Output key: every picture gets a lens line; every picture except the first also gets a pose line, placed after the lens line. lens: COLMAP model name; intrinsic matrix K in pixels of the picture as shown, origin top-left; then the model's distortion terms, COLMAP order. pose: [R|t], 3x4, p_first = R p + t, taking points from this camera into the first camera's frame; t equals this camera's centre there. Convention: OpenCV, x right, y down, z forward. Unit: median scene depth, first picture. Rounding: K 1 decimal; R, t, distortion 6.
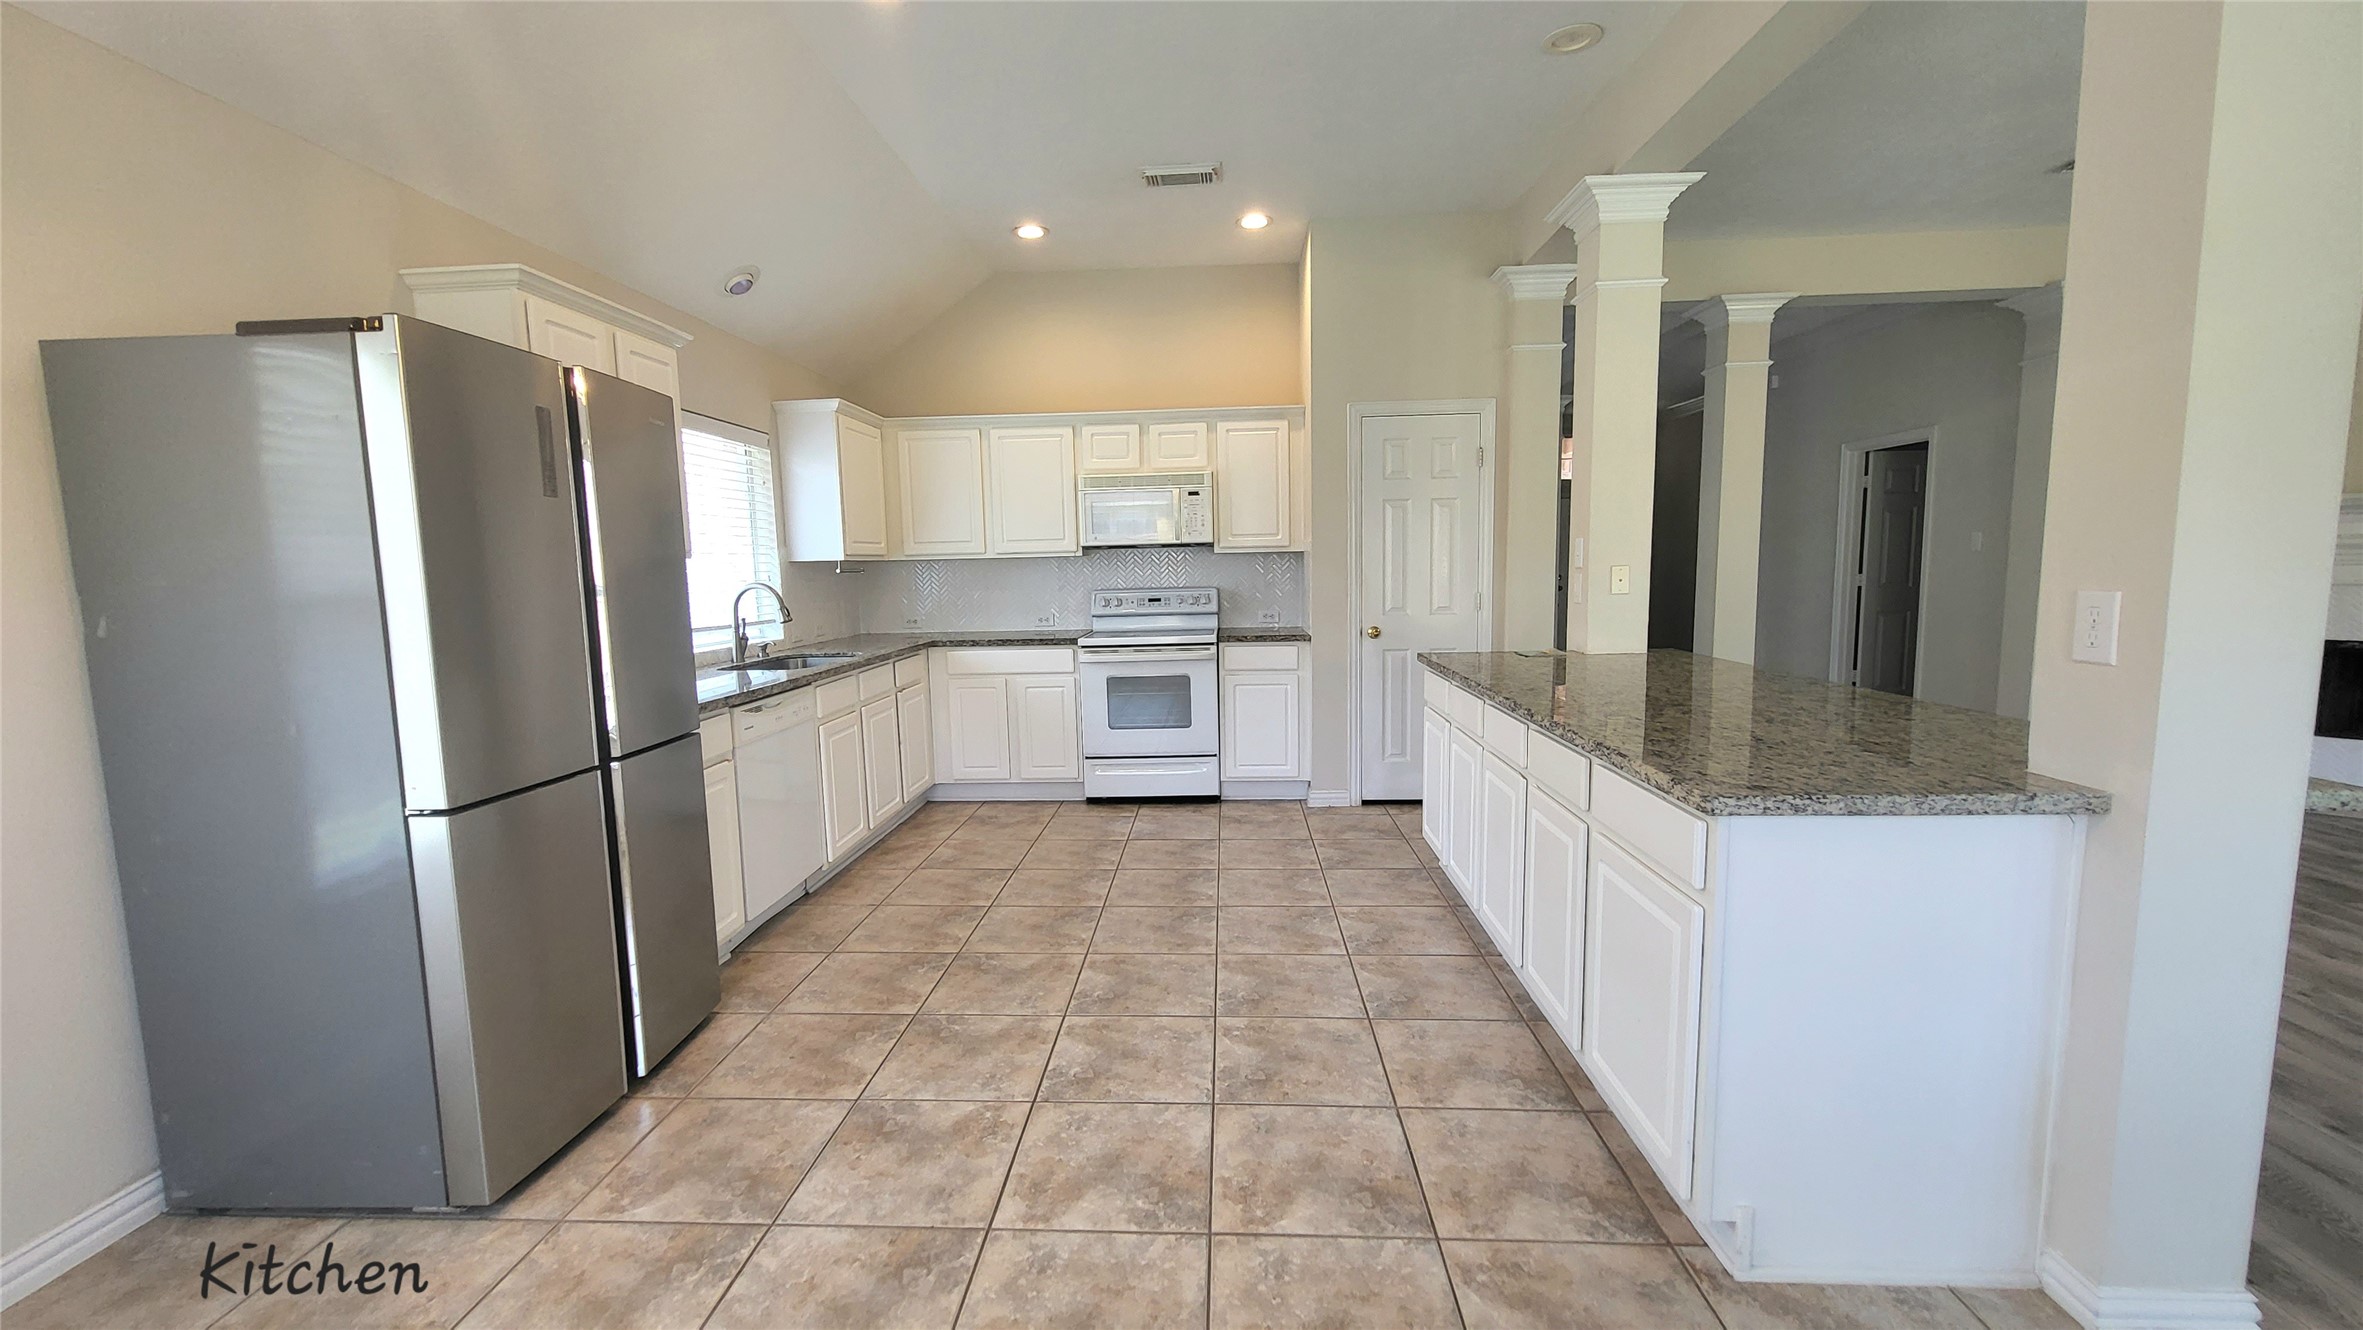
lens RADIAL K [[932.0, 0, 1172.8], [0, 932.0, 663.8], [0, 0, 1]] dist [0.000019, -0.000692]
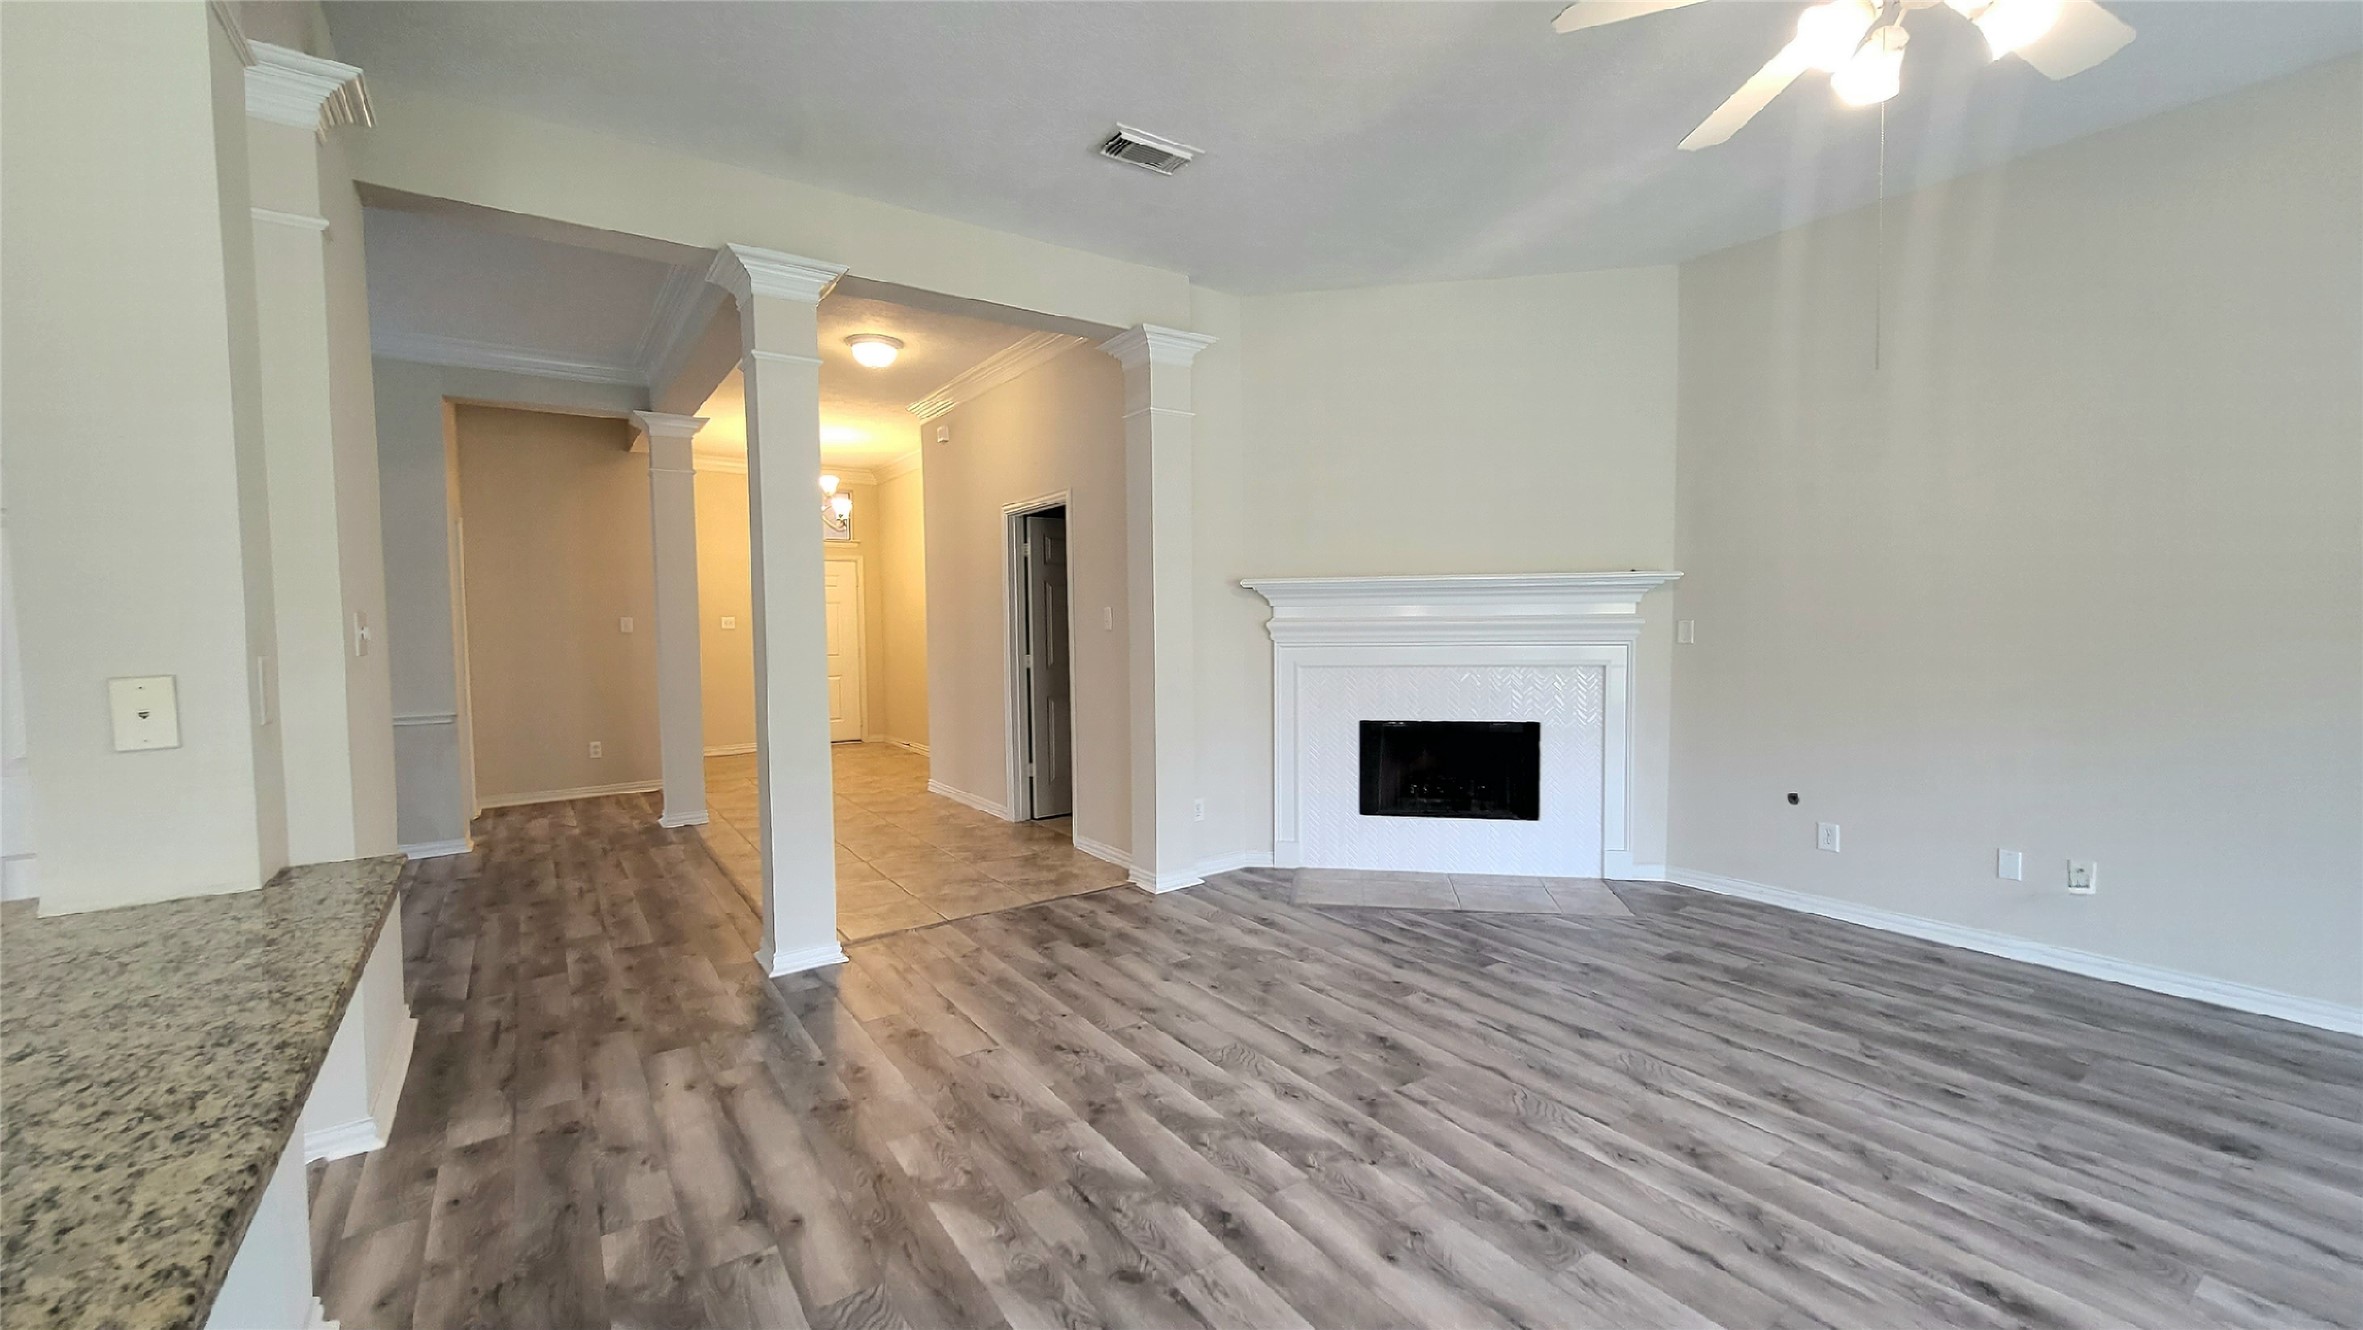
lens RADIAL K [[932.0, 0, 1172.8], [0, 932.0, 663.8], [0, 0, 1]] dist [0.000019, -0.000692]
pose [[0.785830, -0.016284, 0.618228, 0.568268], [0.065289, 0.996252, -0.056748, -0.055707], [-0.614986, 0.084957, 0.783948, 0.429995]]
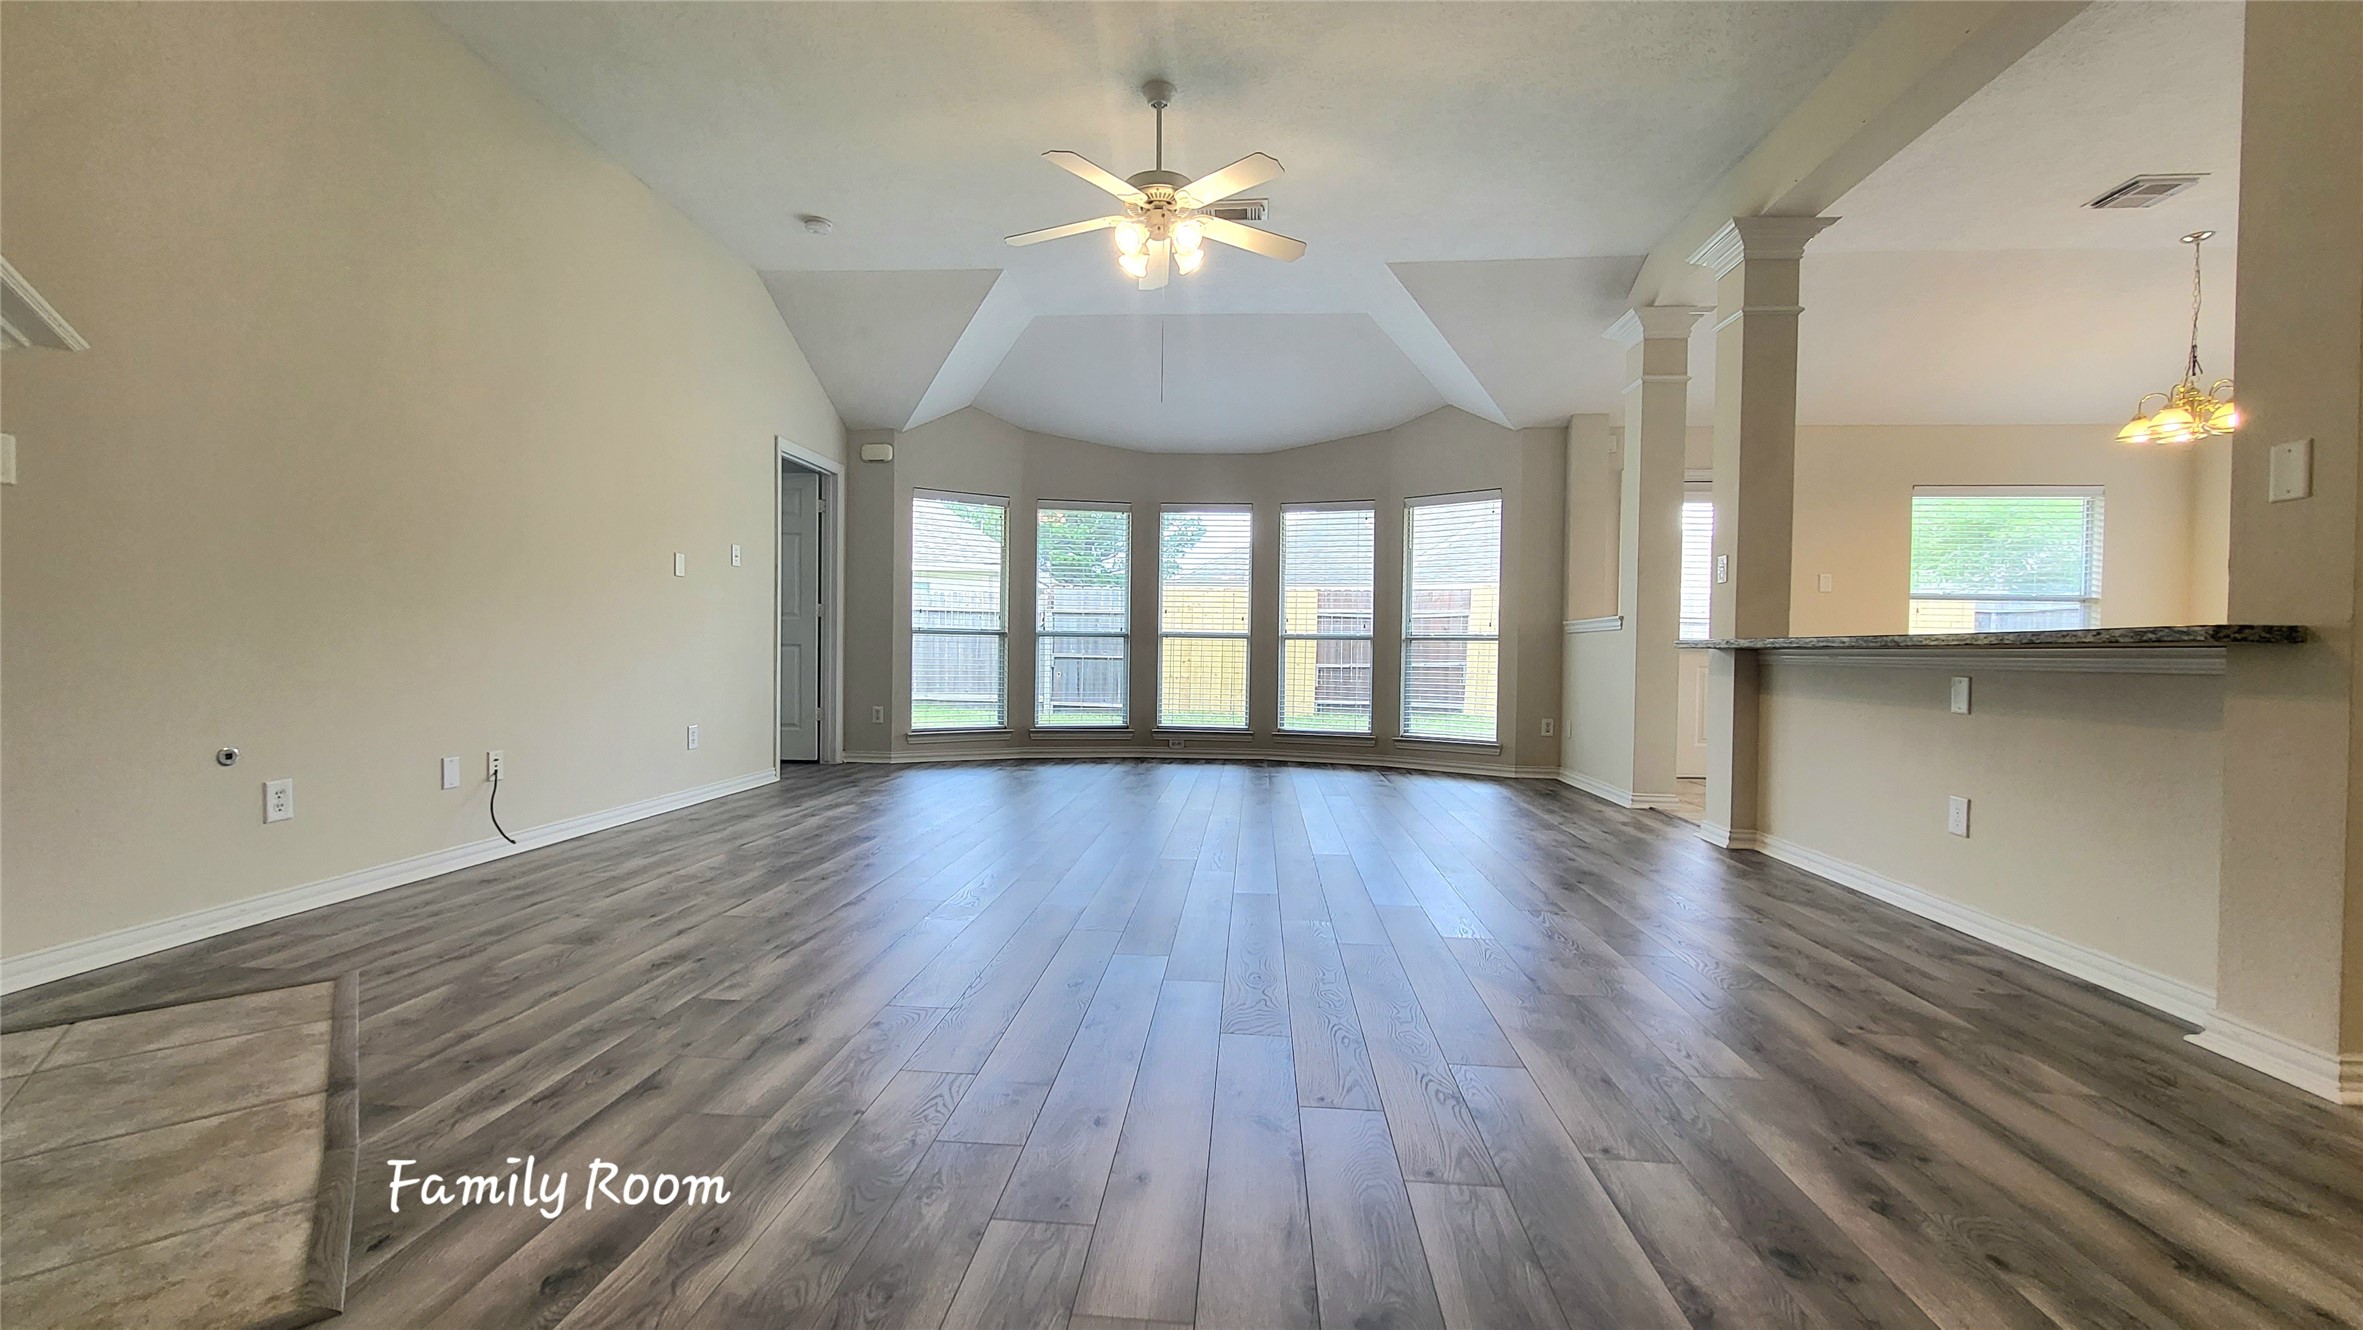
lens RADIAL K [[932.0, 0, 1172.8], [0, 932.0, 663.8], [0, 0, 1]] dist [0.000019, -0.000692]
pose [[-0.999647, 0.006076, 0.025874, 1.086304], [0.009350, 0.991683, 0.128364, -0.064671], [-0.024879, 0.128560, -0.991390, 1.511921]]
